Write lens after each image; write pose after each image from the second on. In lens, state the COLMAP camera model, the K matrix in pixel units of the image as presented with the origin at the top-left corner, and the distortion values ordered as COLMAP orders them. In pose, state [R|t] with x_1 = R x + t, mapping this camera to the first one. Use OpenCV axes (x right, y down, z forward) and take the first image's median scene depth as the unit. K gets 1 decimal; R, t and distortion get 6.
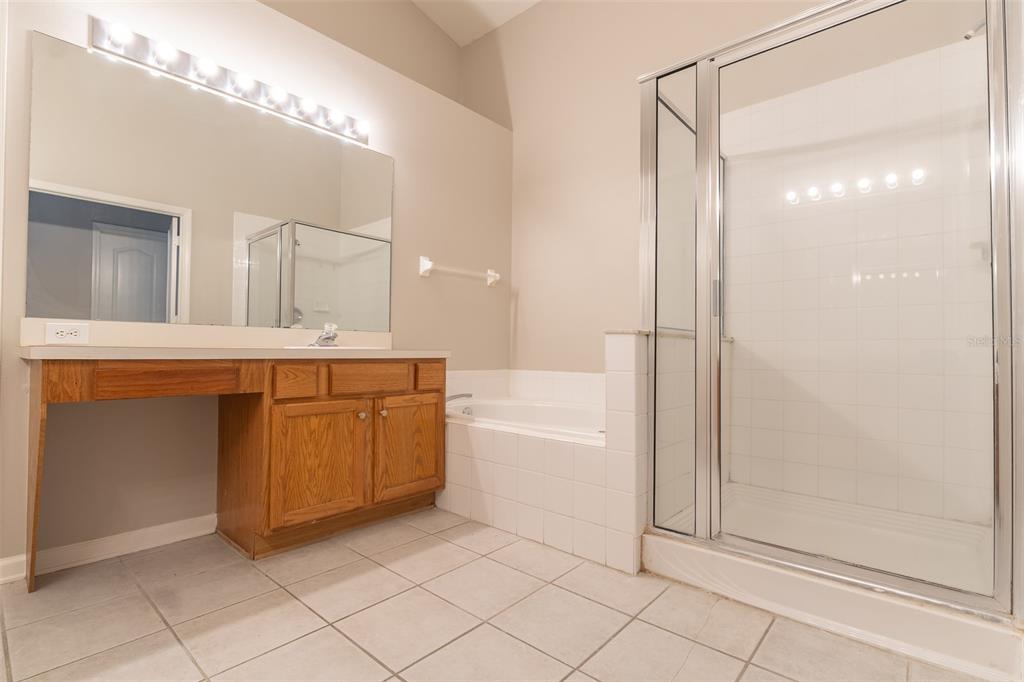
lens RADIAL K [[475.1, 0, 510.7], [0, 475.1, 344.2], [0, 0, 1]] dist [-0.007621, 0.001106]
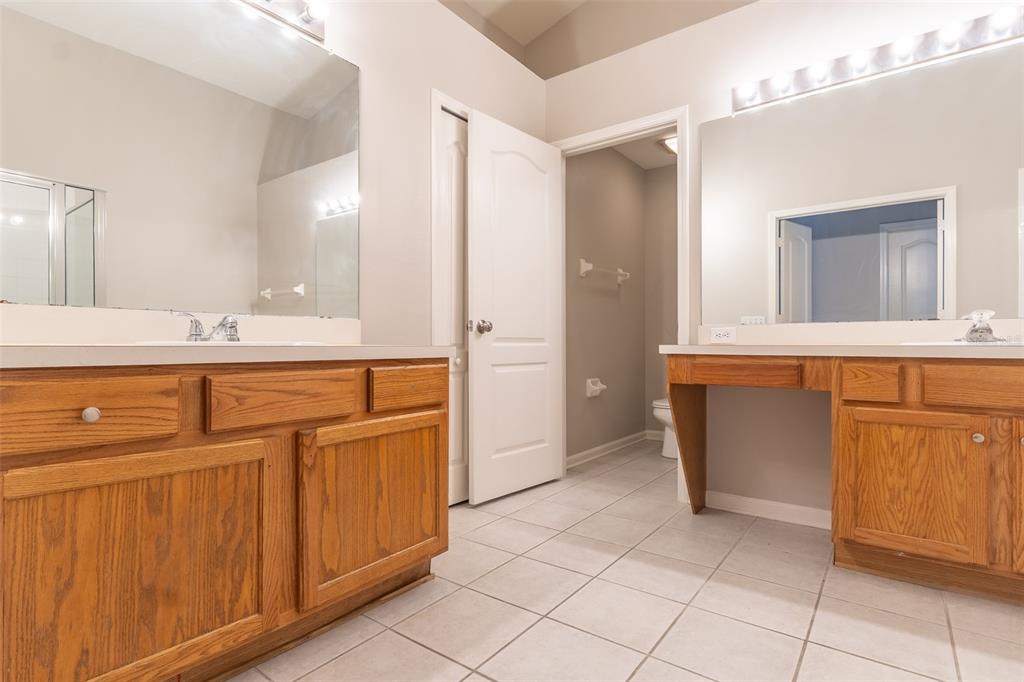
lens RADIAL K [[514.8, 0, 510.7], [0, 514.8, 341.2], [0, 0, 1]] dist [-0.010587, -0.000081]
pose [[0.084568, -0.016701, -0.996278, 0.424260], [0.013752, 0.999784, -0.015592, 0.007215], [0.996323, -0.012382, 0.084780, 0.249629]]
